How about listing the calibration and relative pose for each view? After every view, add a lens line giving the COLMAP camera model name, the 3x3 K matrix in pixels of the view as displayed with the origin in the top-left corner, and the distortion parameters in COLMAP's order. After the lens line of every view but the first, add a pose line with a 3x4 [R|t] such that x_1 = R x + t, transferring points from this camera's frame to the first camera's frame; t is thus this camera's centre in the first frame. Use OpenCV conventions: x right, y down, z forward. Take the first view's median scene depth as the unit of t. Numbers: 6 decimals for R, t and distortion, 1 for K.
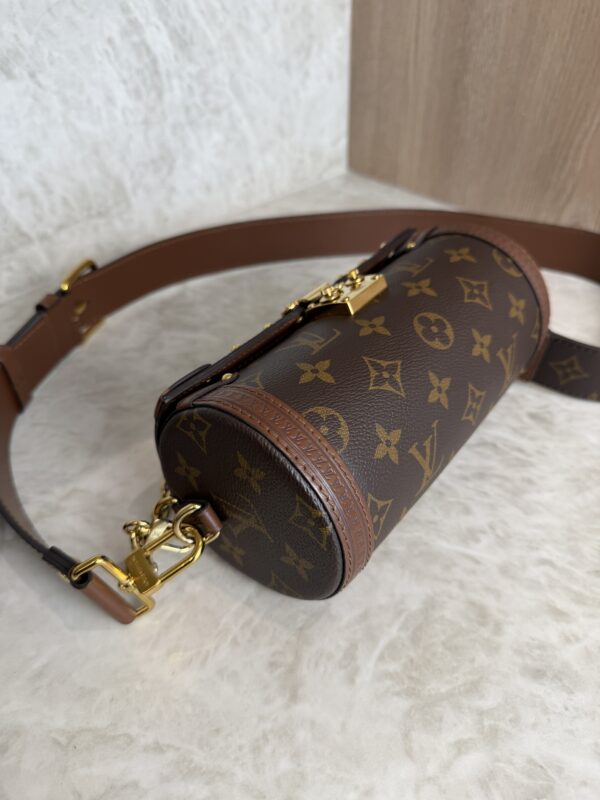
lens RADIAL K [[593.2, 0, 300.0], [0, 593.2, 400.0], [0, 0, 1]] dist [-0.061152, 0.028058]
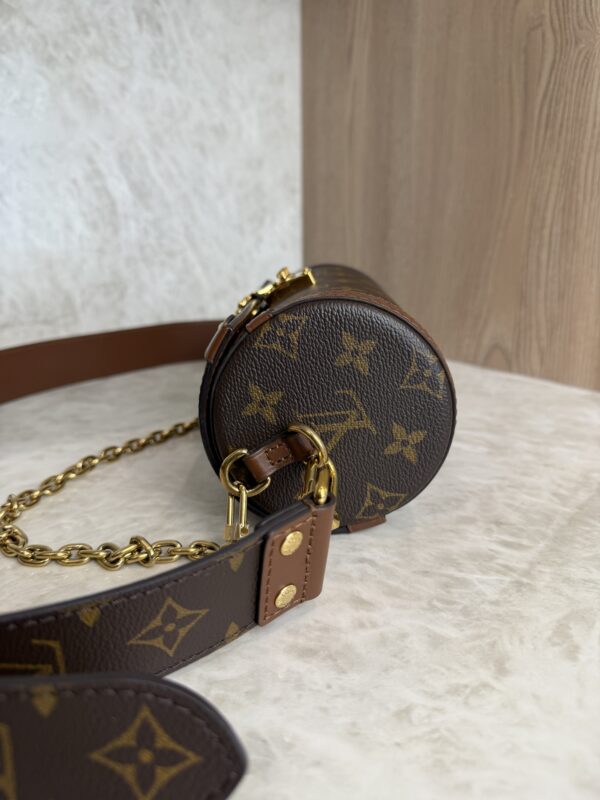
lens RADIAL K [[593.4, 0, 300.0], [0, 593.4, 400.0], [0, 0, 1]] dist [-0.045431, 0.015550]
pose [[0.997007, 0.032763, -0.070027, 0.273938], [-0.058306, 0.913447, -0.402760, 0.297166], [0.050770, 0.405637, 0.912623, 0.100450]]
